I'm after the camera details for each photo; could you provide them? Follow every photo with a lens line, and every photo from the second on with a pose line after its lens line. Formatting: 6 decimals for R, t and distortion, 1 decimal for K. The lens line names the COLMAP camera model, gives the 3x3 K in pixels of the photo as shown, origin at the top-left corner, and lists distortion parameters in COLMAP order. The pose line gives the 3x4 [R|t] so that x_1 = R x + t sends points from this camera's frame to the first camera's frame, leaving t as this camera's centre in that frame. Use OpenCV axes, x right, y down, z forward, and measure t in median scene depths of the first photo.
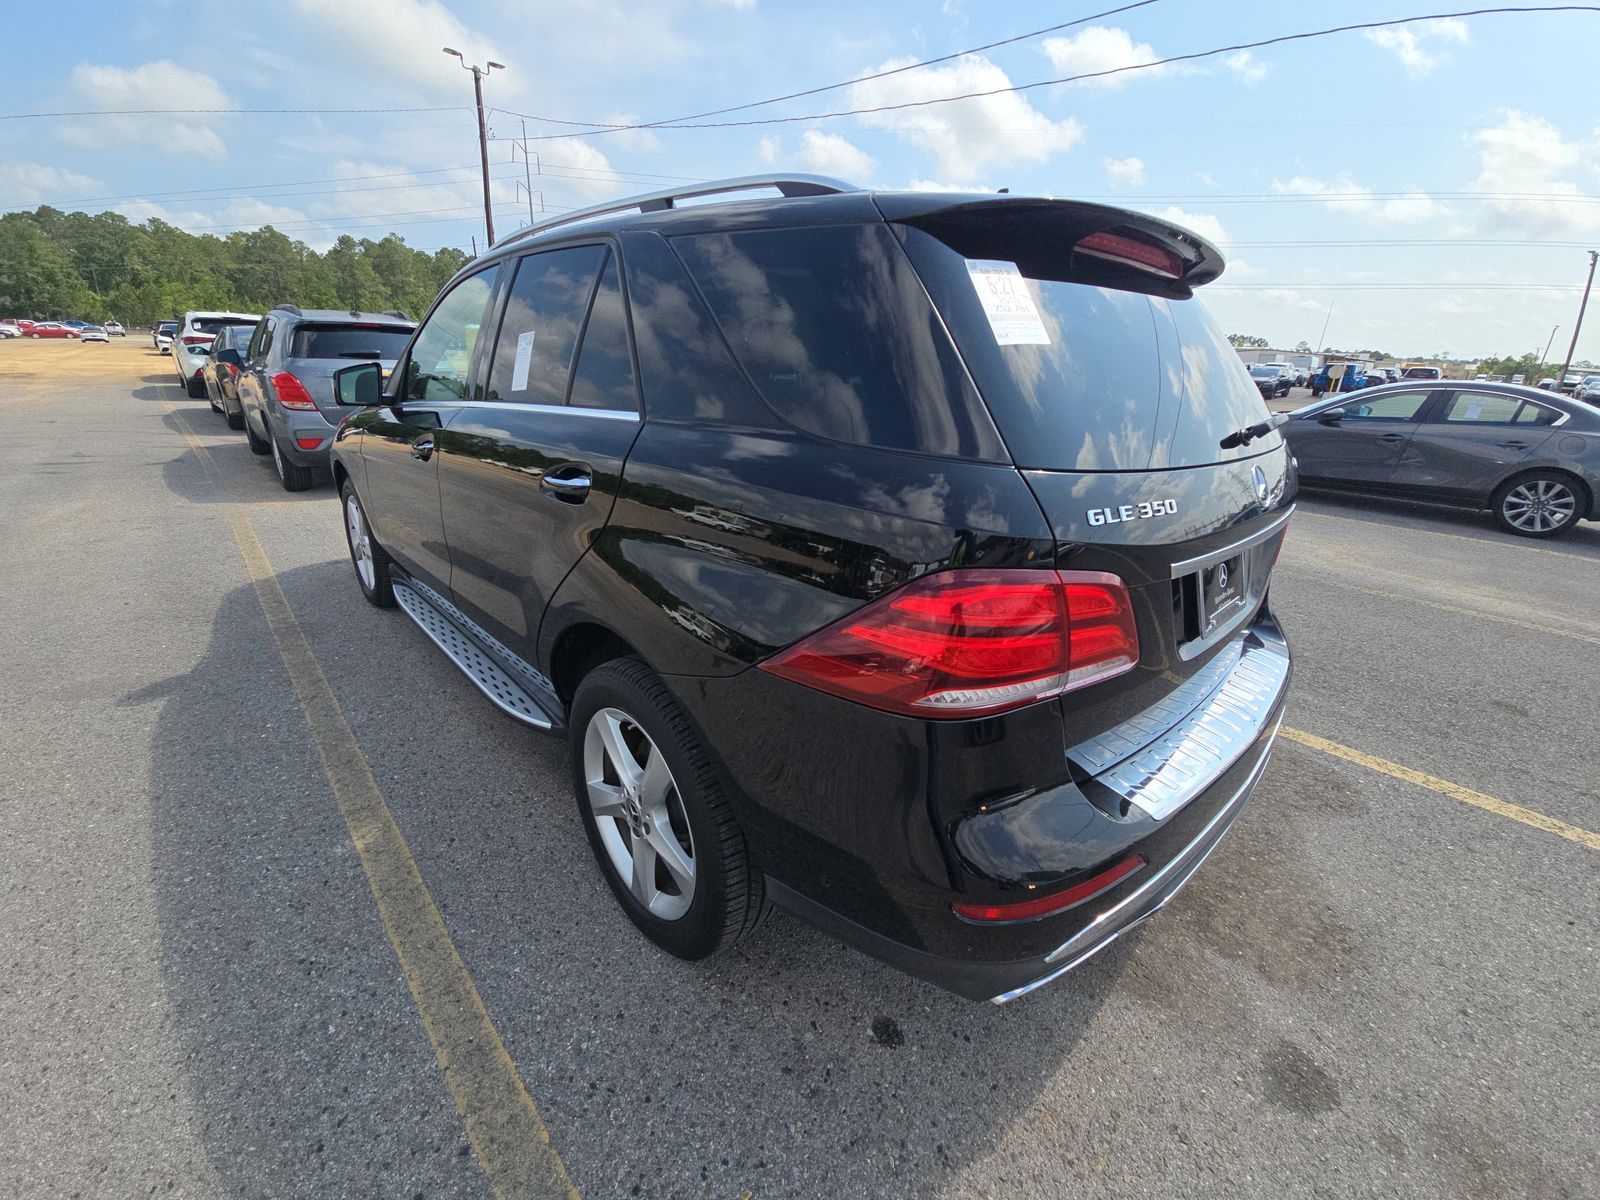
lens RADIAL K [[634.4, 0, 793.3], [0, 634.4, 595.7], [0, 0, 1]] dist [0.047272, -0.023818]
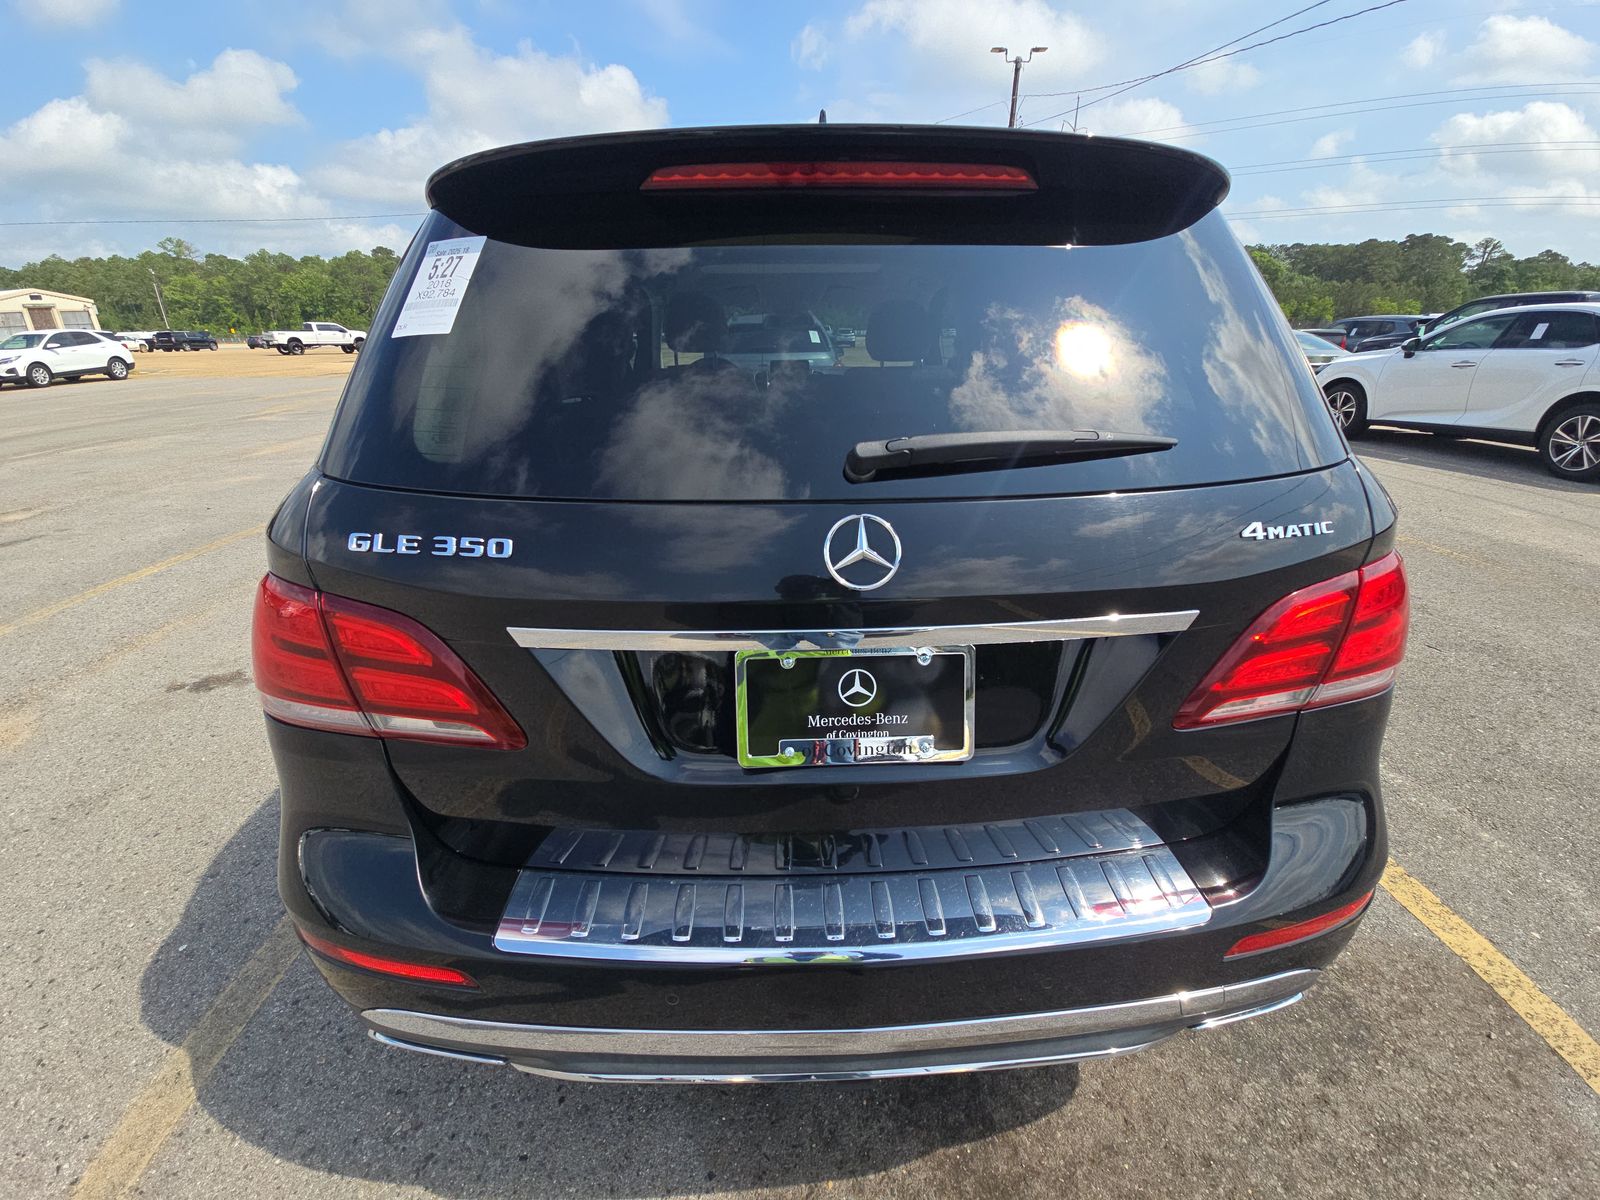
lens RADIAL K [[634.4, 0, 793.3], [0, 634.4, 595.7], [0, 0, 1]] dist [0.047272, -0.023818]
pose [[0.759039, 0.207120, -0.617221, 1.077966], [-0.184330, 0.977622, 0.101376, -0.183650], [0.624406, 0.036824, 0.780232, 0.541822]]
